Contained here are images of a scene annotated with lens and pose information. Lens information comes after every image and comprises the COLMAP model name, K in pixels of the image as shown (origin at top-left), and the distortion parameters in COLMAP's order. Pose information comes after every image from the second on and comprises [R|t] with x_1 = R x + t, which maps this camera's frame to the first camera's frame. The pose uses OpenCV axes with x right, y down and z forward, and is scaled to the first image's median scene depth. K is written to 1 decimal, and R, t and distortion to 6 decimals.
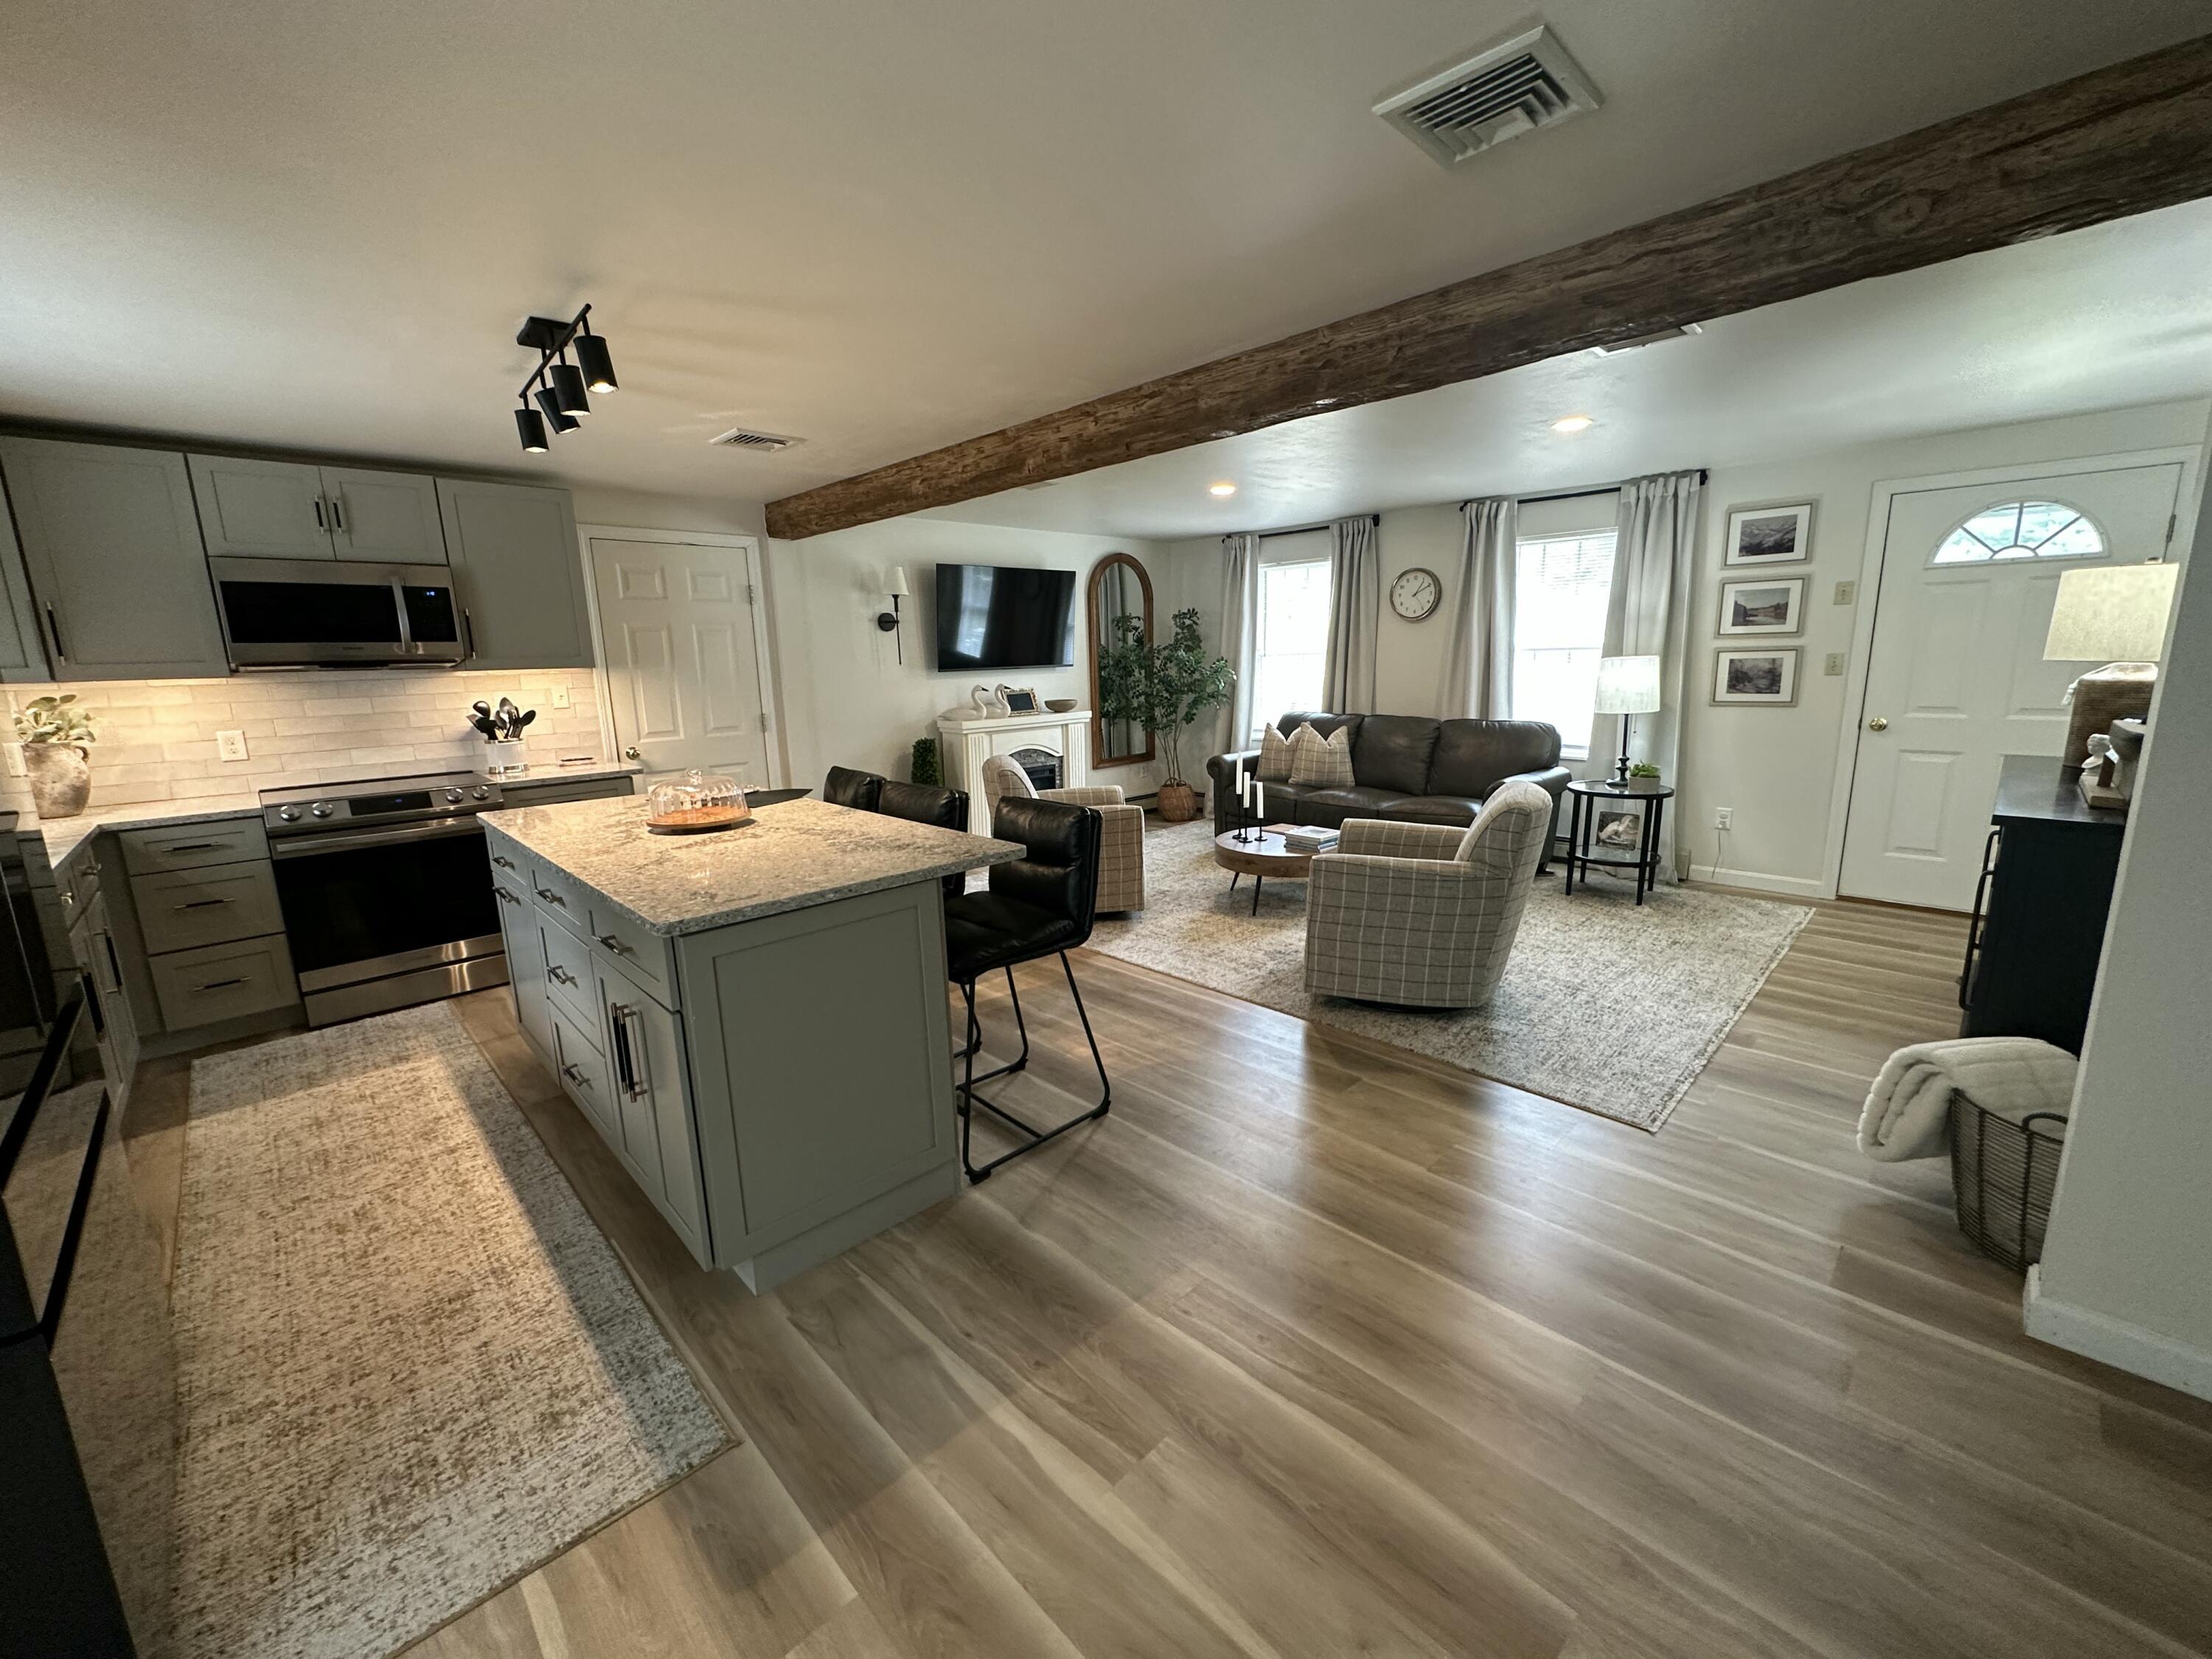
lens RADIAL K [[882.2, 0, 1106.1], [0, 882.2, 828.3], [0, 0, 1]] dist [-0.001939, 0.000329]
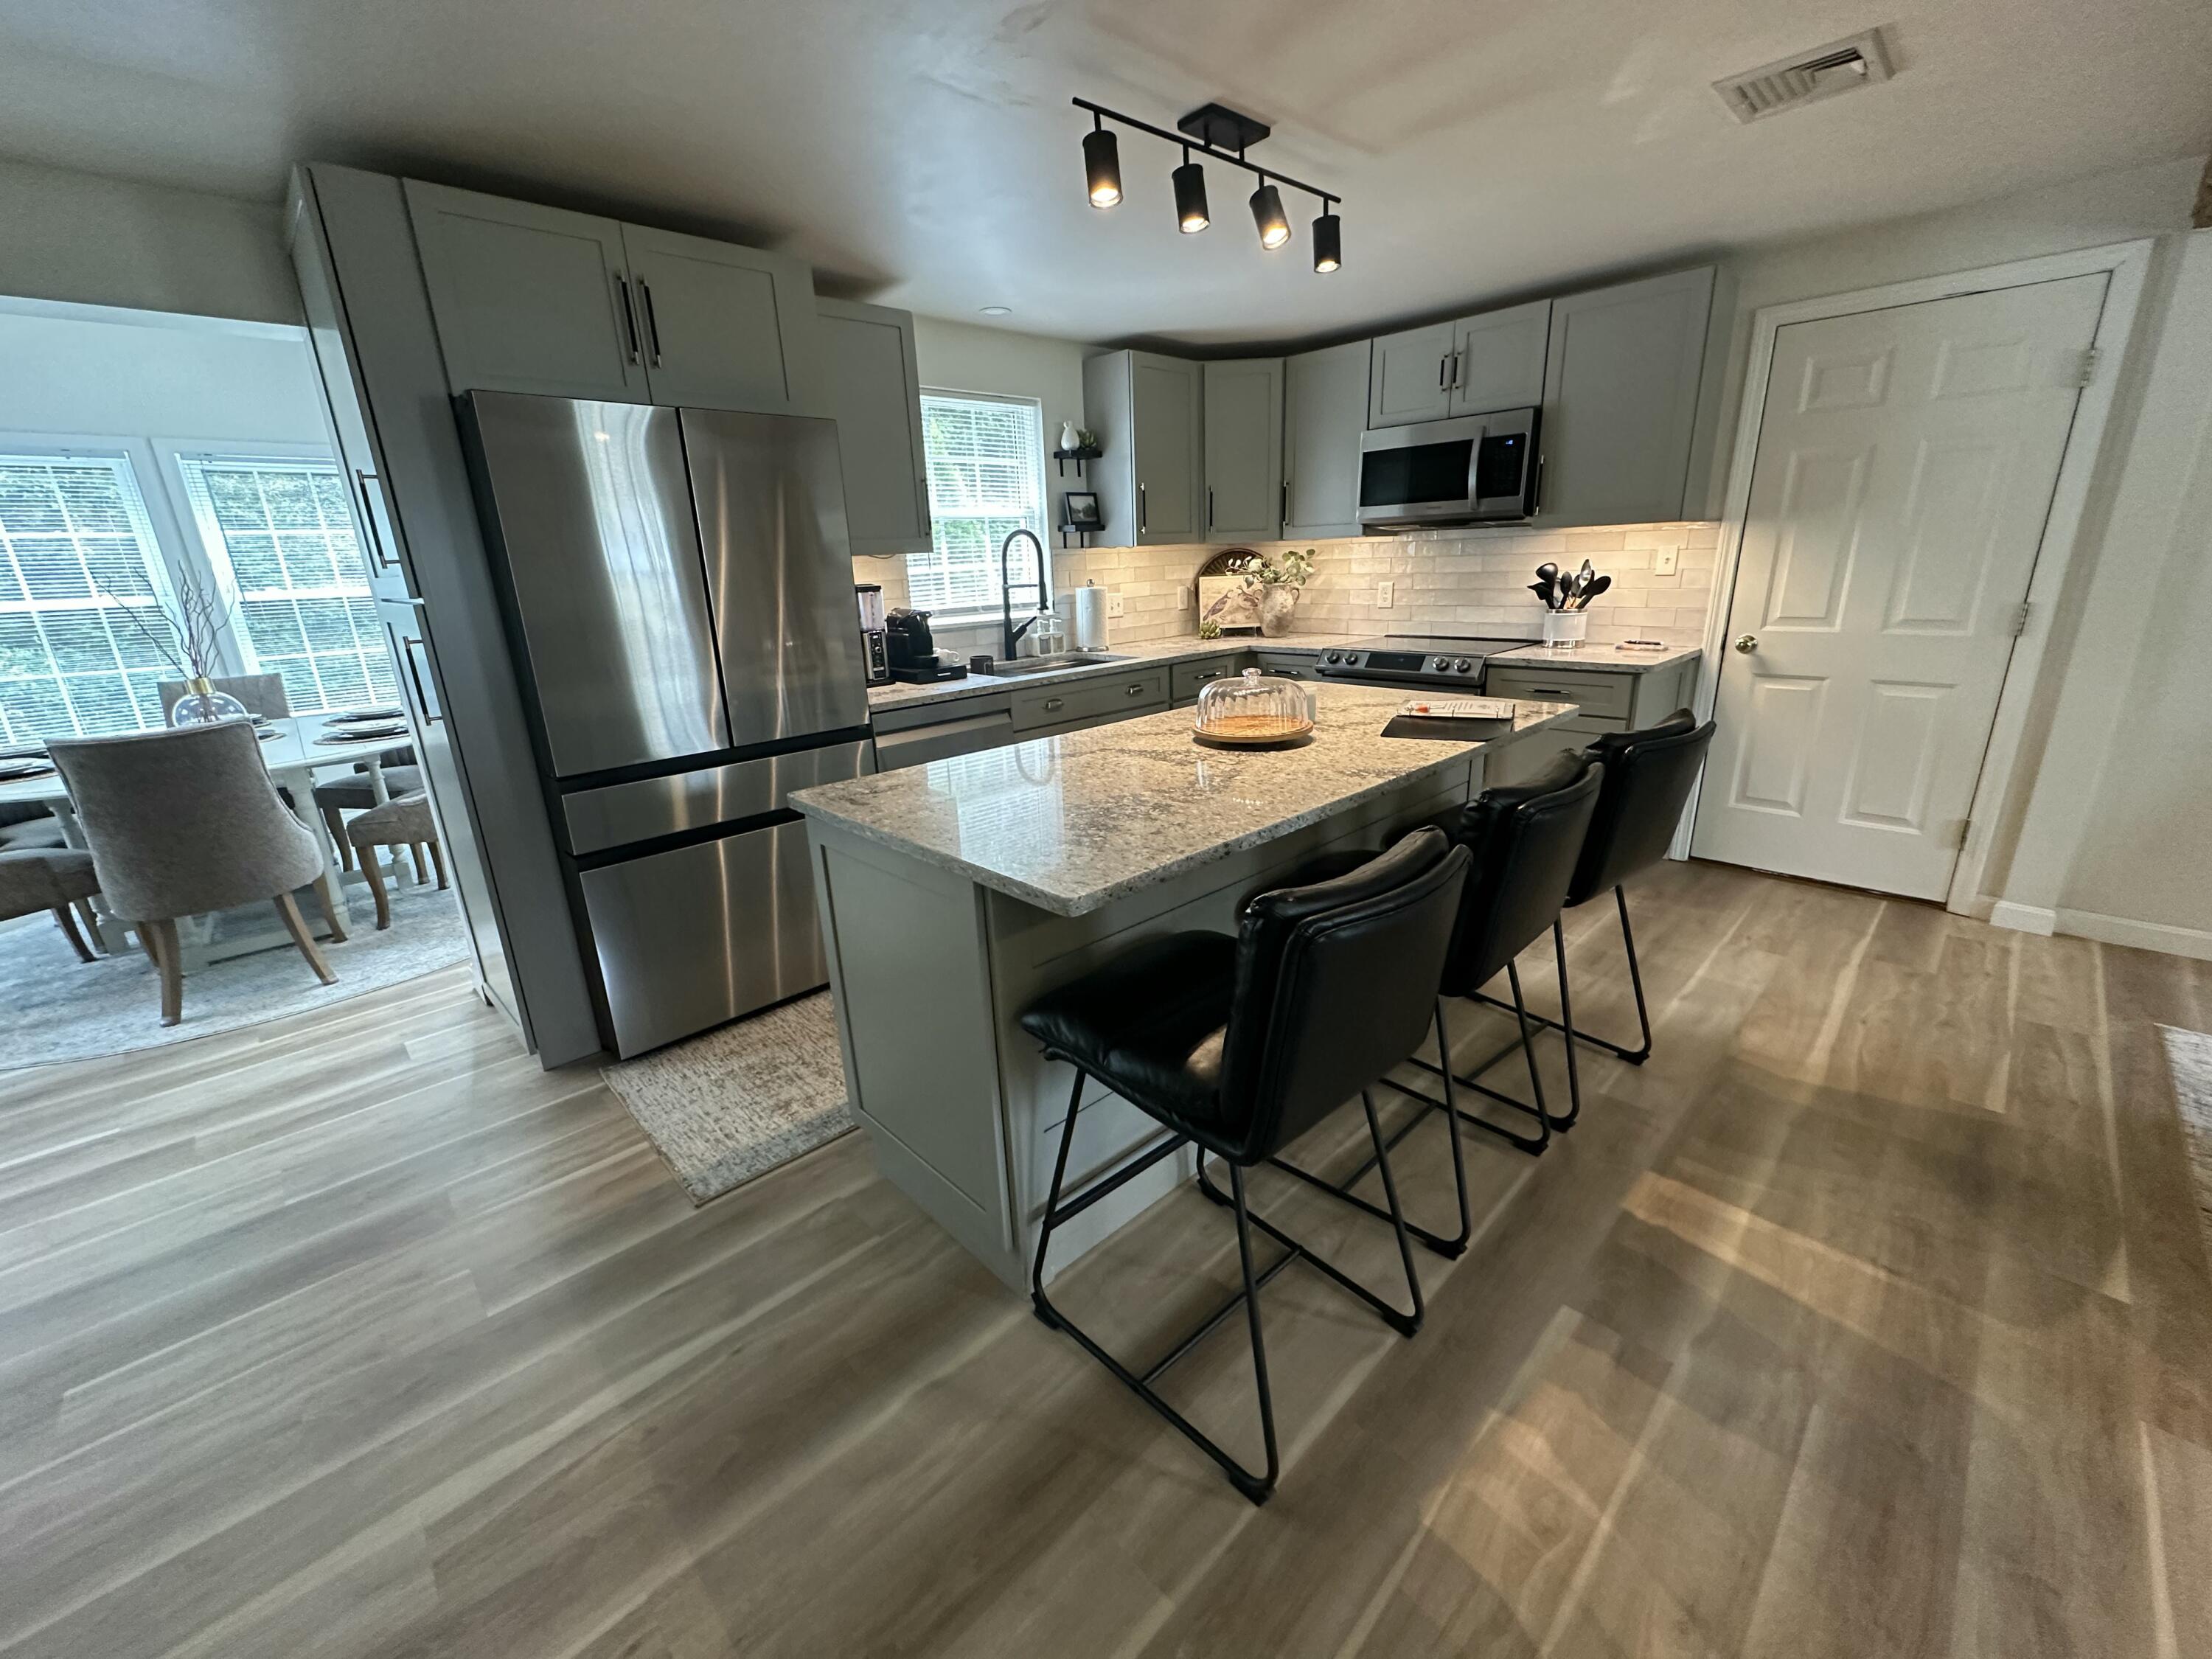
lens RADIAL K [[881.7, 0, 1104.3], [0, 881.7, 828.0], [0, 0, 1]] dist [-0.002071, 0.000254]
pose [[-0.006137, 0.321242, -0.946977, 0.196565], [-0.155065, 0.935234, 0.318264, -0.094920], [0.987885, 0.148796, 0.044074, 0.489285]]
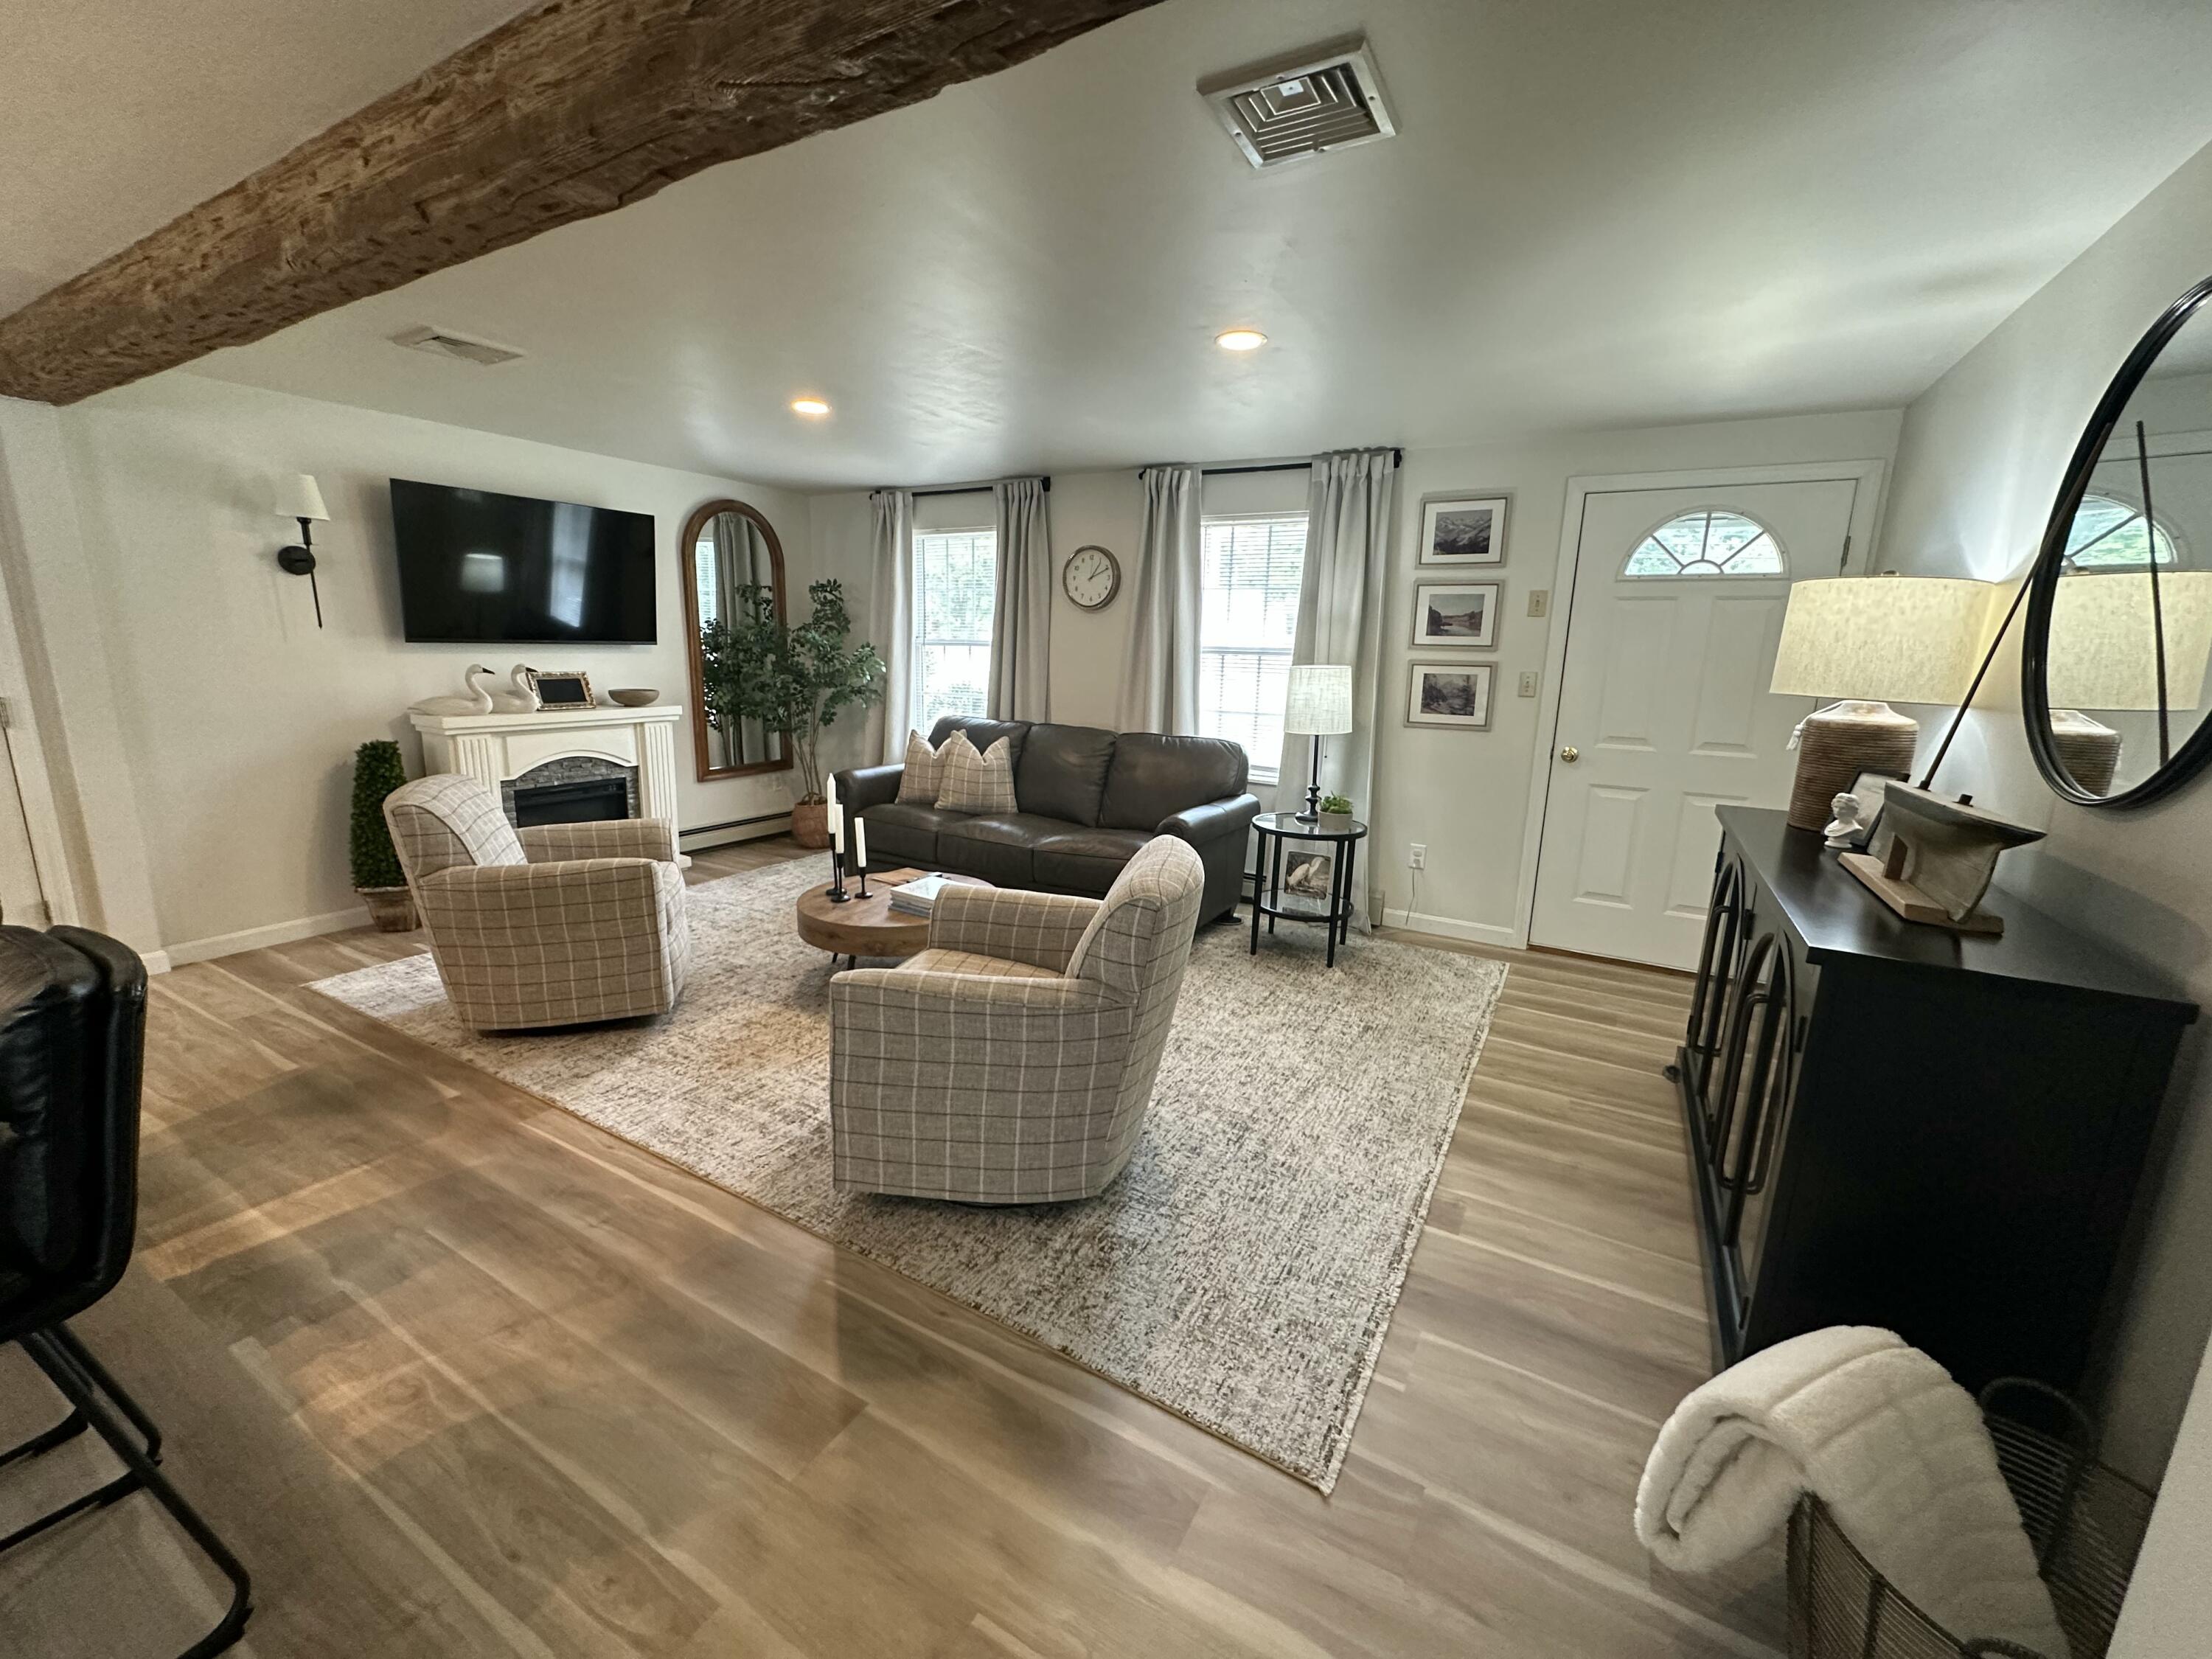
lens RADIAL K [[882.2, 0, 1106.1], [0, 882.2, 828.3], [0, 0, 1]] dist [-0.001939, 0.000329]
pose [[0.961152, -0.006121, 0.275952, 0.175561], [0.003302, 0.999938, 0.010679, -0.052631], [-0.276000, -0.009353, 0.961112, 0.264232]]
